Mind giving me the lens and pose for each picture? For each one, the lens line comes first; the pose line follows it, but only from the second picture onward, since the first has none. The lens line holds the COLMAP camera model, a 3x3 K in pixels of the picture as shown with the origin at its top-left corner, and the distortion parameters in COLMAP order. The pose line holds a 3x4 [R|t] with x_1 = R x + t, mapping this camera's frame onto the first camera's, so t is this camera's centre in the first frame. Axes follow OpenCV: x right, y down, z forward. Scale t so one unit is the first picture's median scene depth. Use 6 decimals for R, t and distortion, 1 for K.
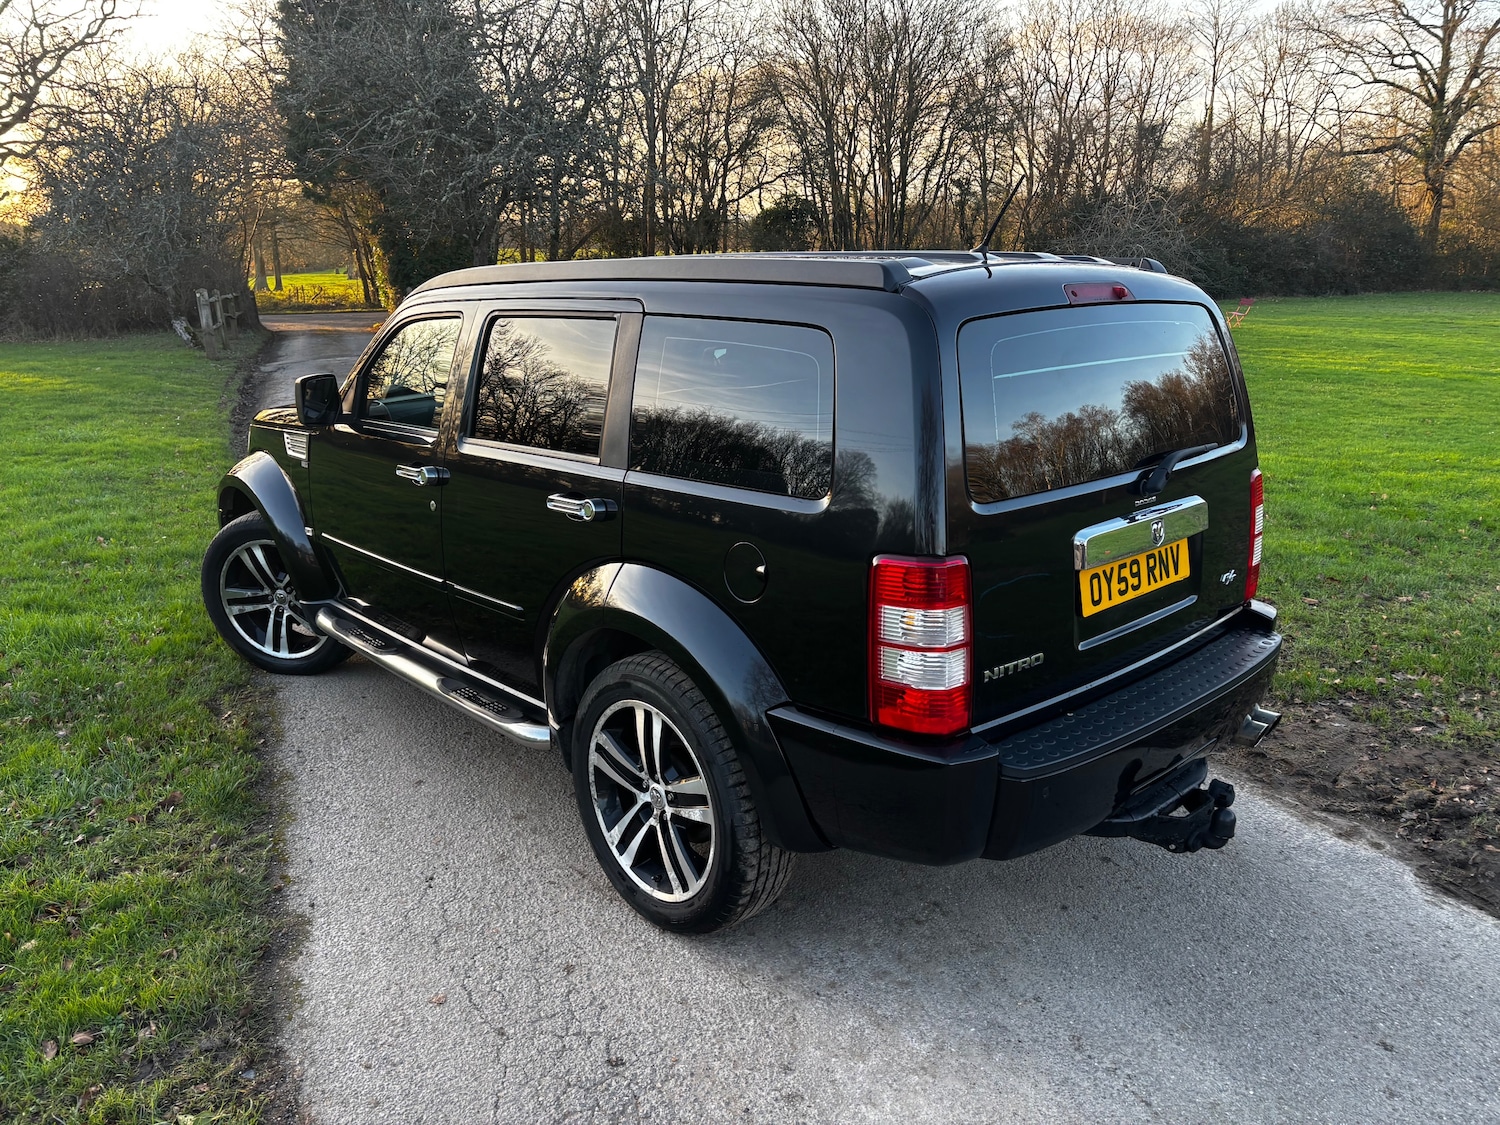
lens RADIAL K [[1101.6, 0, 747.9], [0, 1101.6, 560.6], [0, 0, 1]] dist [0.062492, -0.067607]
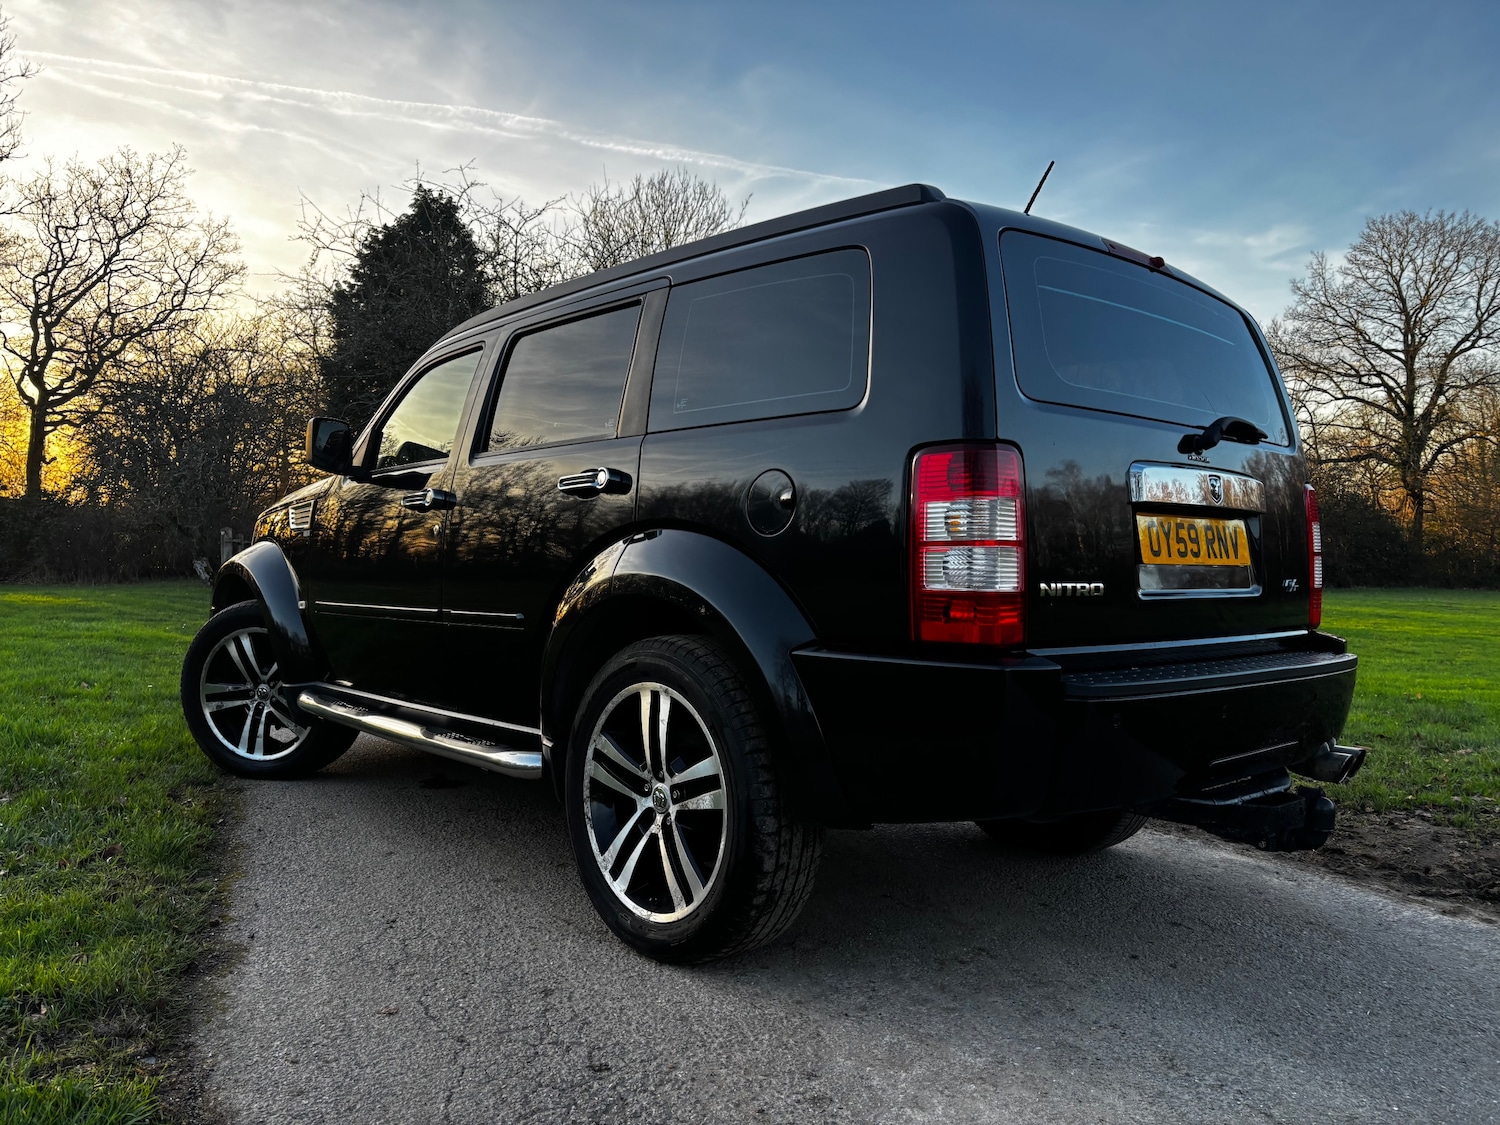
lens RADIAL K [[1101.6, 0, 736.6], [0, 1101.6, 564.7], [0, 0, 1]] dist [0.062492, -0.067607]
pose [[0.999551, 0.026549, -0.013927, -0.014597], [-0.029212, 0.966946, -0.253302, 0.255655], [0.006742, 0.253594, 0.967287, 0.105085]]
